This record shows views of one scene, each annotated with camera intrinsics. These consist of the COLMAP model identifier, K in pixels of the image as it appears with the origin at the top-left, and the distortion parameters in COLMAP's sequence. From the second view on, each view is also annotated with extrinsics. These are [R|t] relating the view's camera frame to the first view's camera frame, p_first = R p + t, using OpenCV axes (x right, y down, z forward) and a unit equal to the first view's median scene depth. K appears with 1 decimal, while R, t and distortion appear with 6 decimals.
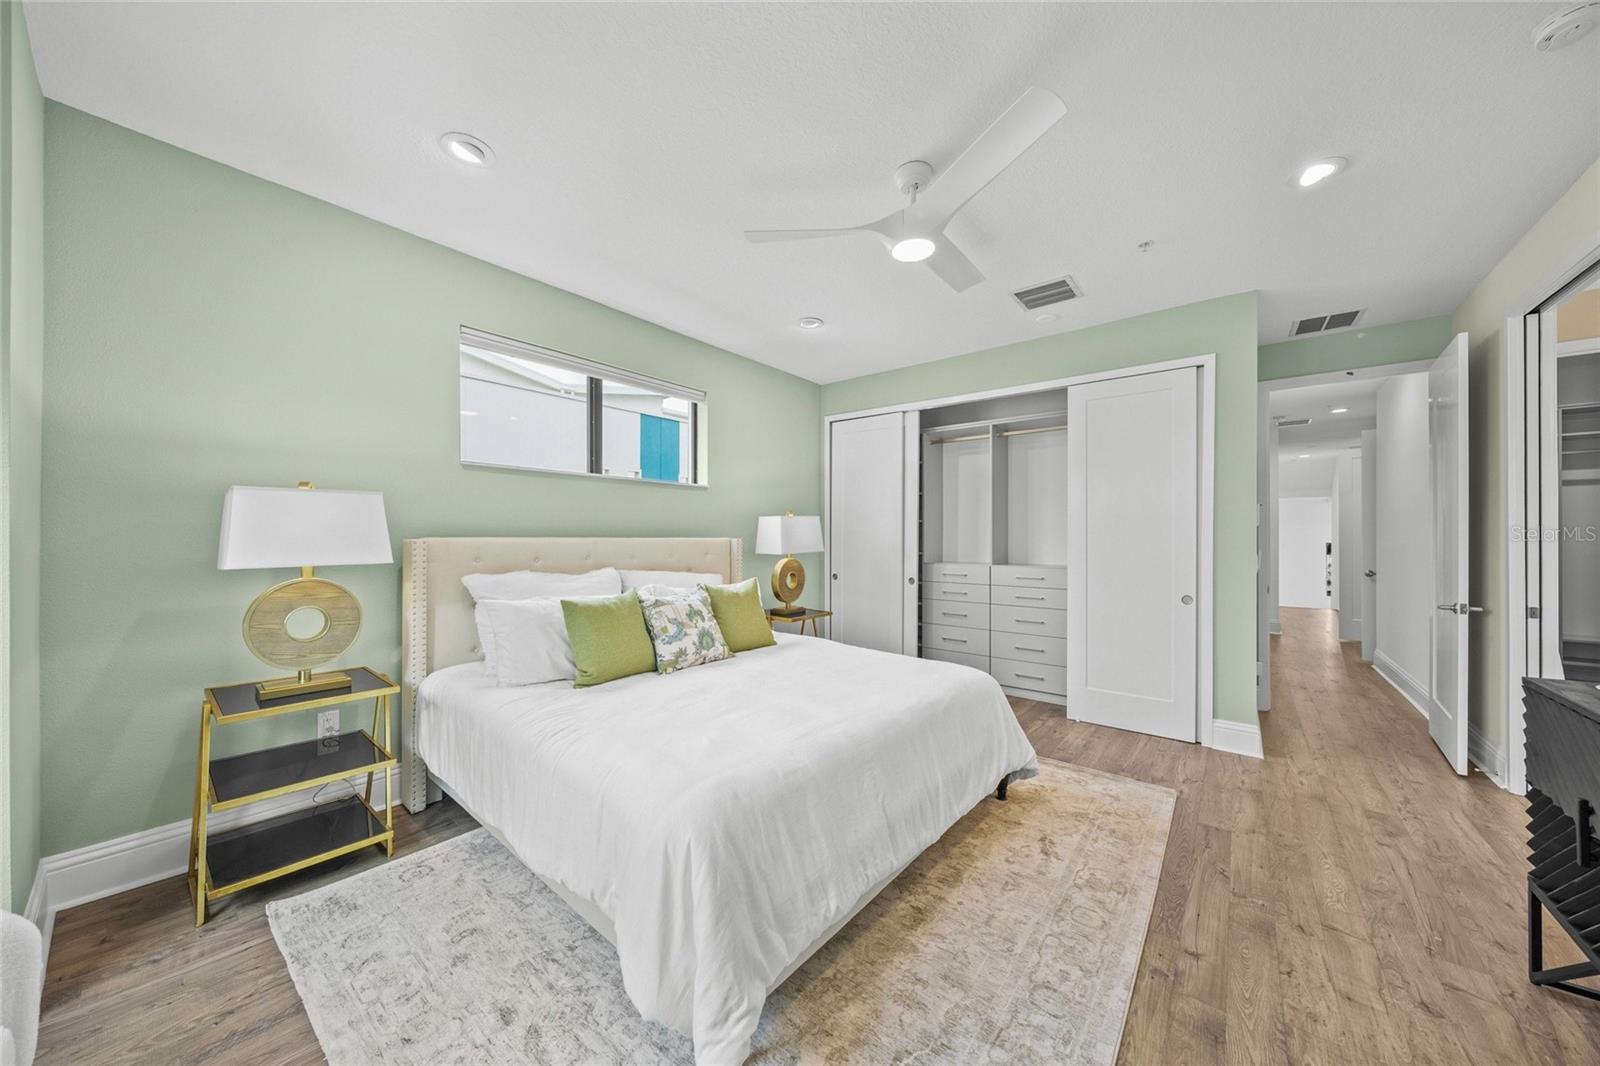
lens RADIAL K [[548.2, 0, 804.5], [0, 548.2, 524.9], [0, 0, 1]] dist [-0.002152, -0.000266]
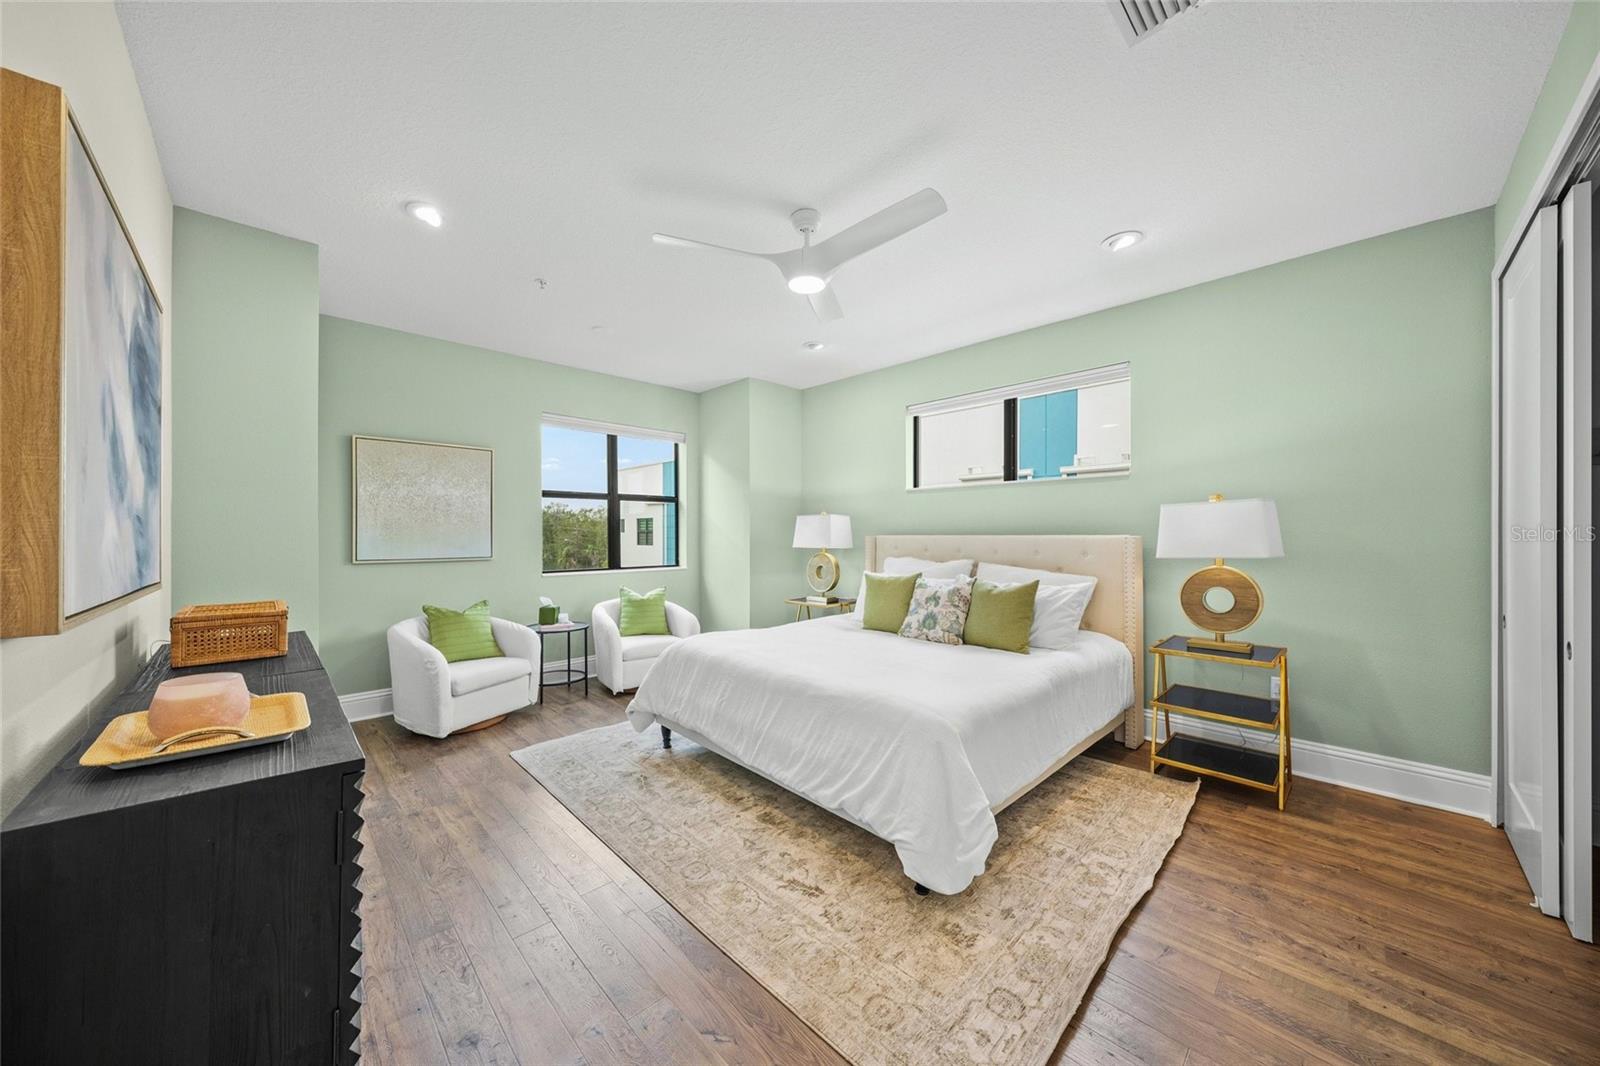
lens RADIAL K [[548.2, 0, 804.5], [0, 548.2, 524.9], [0, 0, 1]] dist [-0.002152, -0.000266]
pose [[-0.117127, -0.001817, -0.993115, 1.072490], [0.039055, 0.999216, -0.006434, -0.004070], [0.992349, -0.039540, -0.116964, 0.903259]]
